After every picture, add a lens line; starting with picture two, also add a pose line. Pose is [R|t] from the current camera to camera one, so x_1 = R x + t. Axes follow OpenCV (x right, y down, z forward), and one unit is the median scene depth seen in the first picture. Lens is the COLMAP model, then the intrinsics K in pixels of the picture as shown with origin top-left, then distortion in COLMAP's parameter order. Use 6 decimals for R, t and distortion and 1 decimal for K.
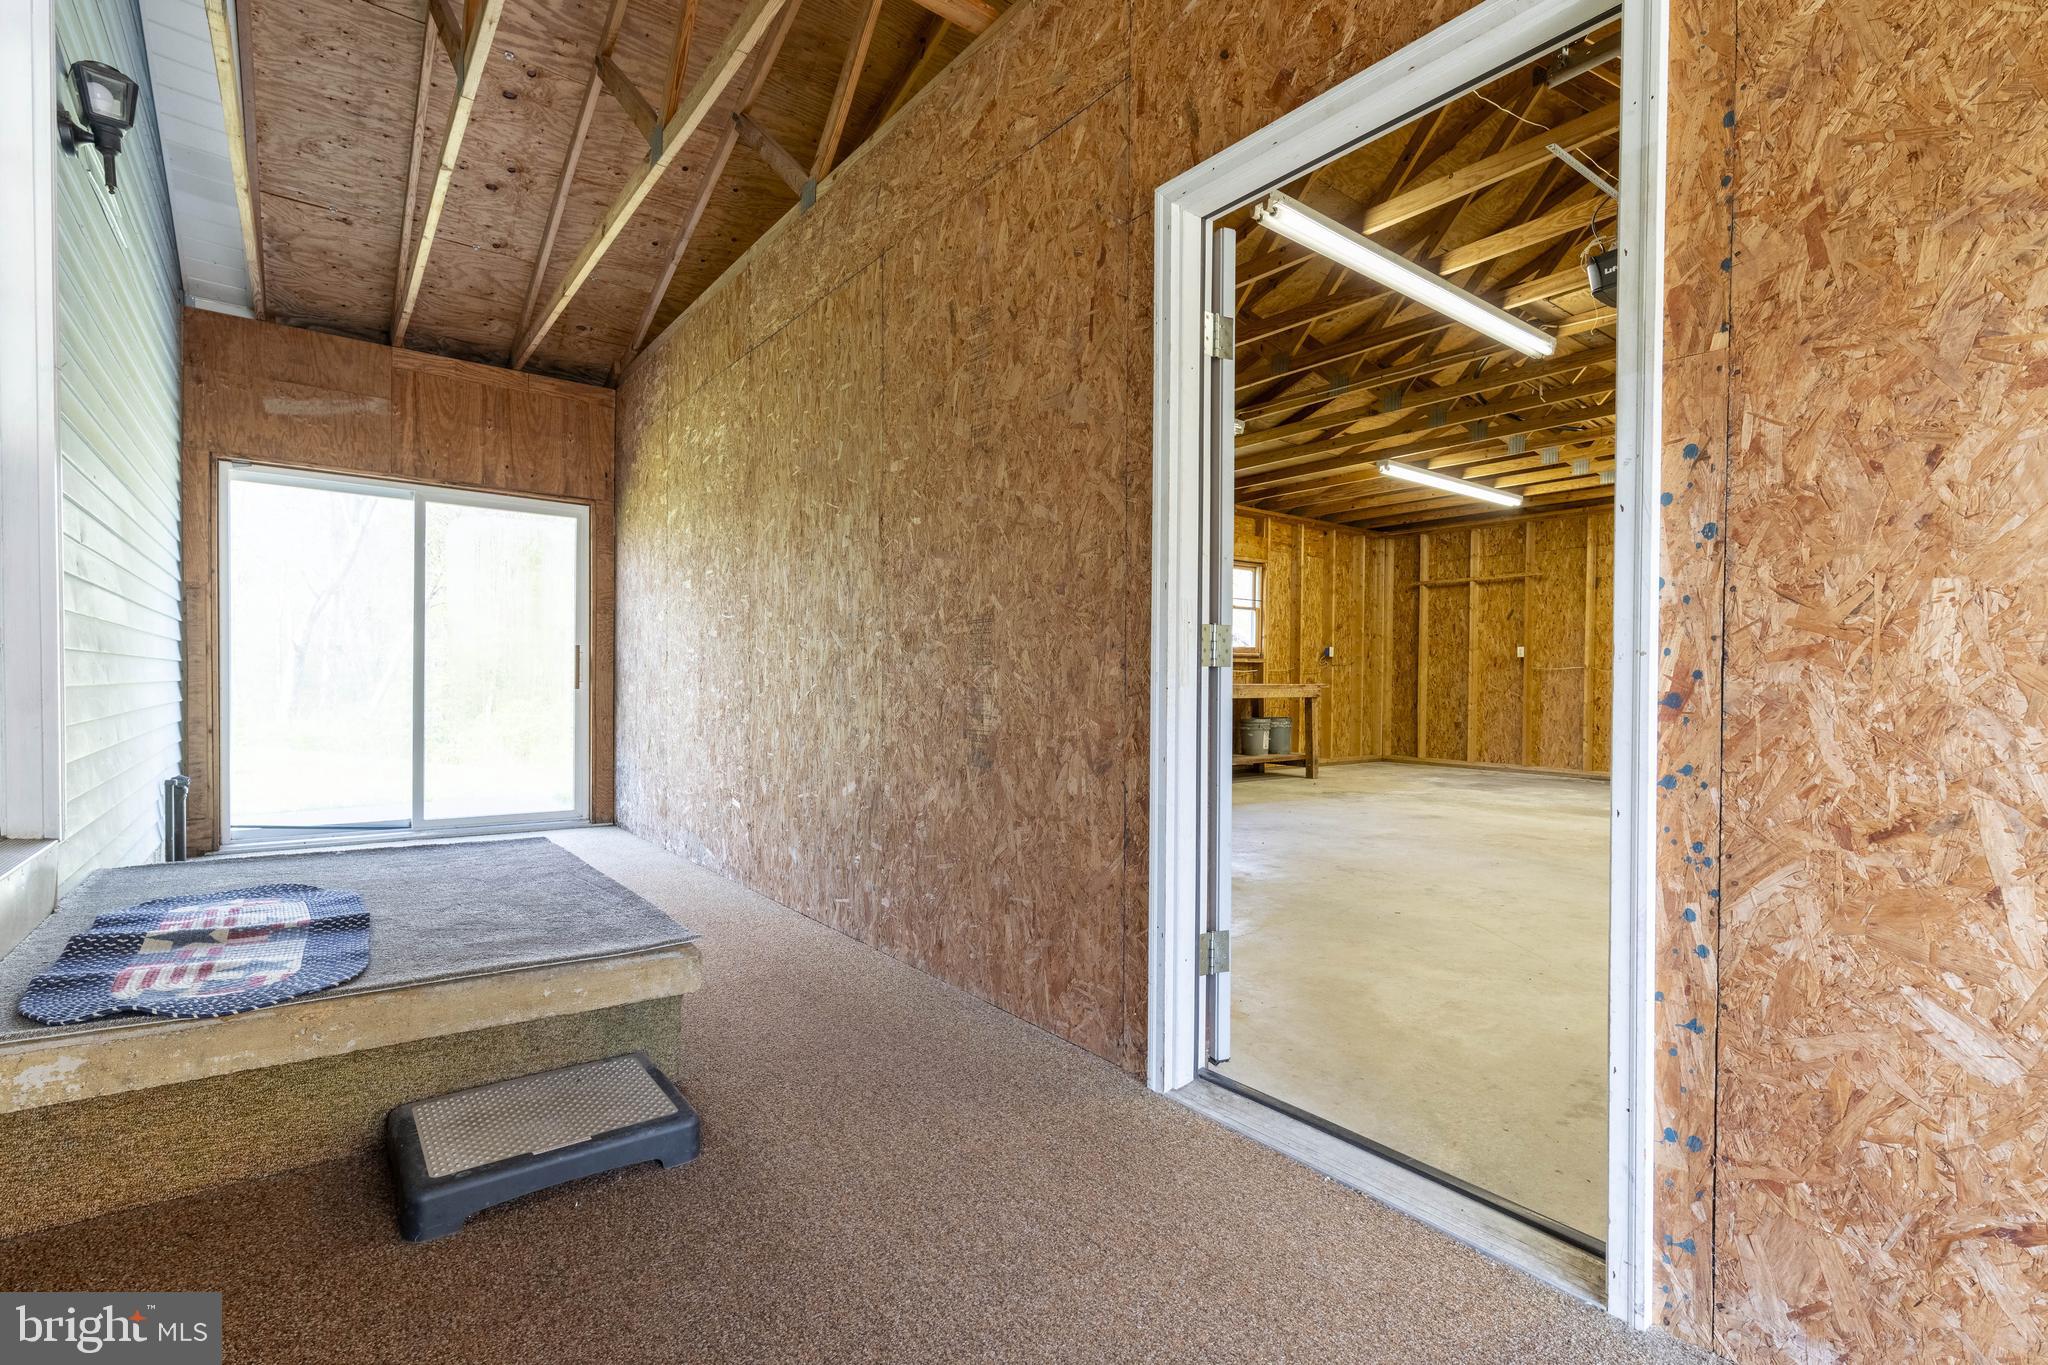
lens RADIAL K [[925.5, 0, 1020.1], [0, 925.5, 690.0], [0, 0, 1]] dist [0.007938, -0.000090]
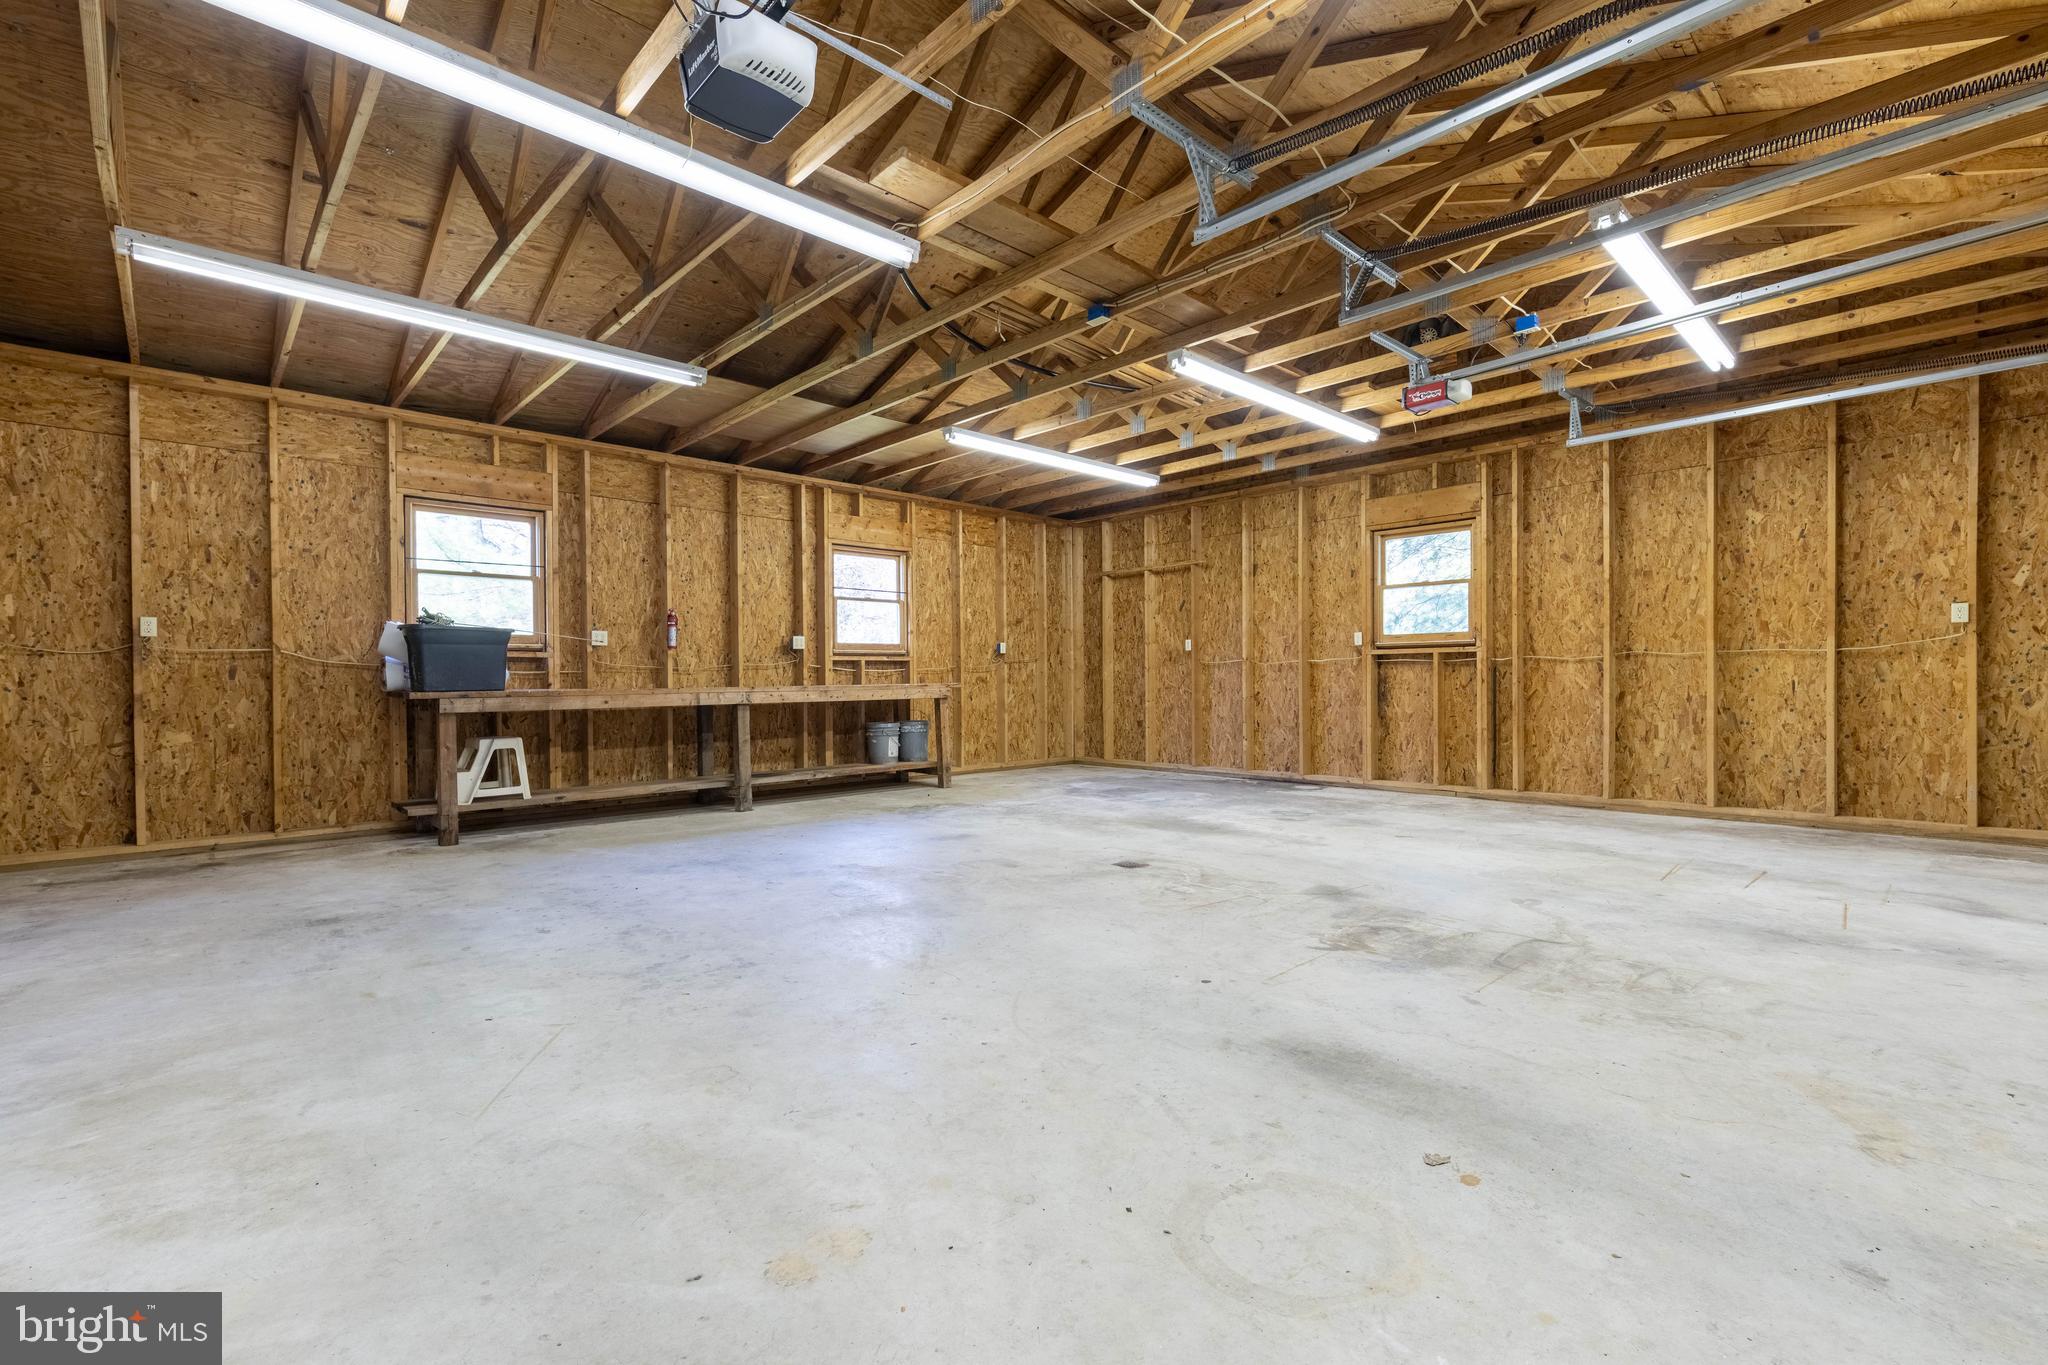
lens RADIAL K [[894.8, 0, 1019.7], [0, 894.8, 689.8], [0, 0, 1]] dist [0.006677, -0.000510]
pose [[0.995126, -0.019291, 0.096706, 0.274010], [0.019464, 0.999810, -0.000839, 0.001815], [-0.096671, 0.002718, 0.995313, 0.111250]]
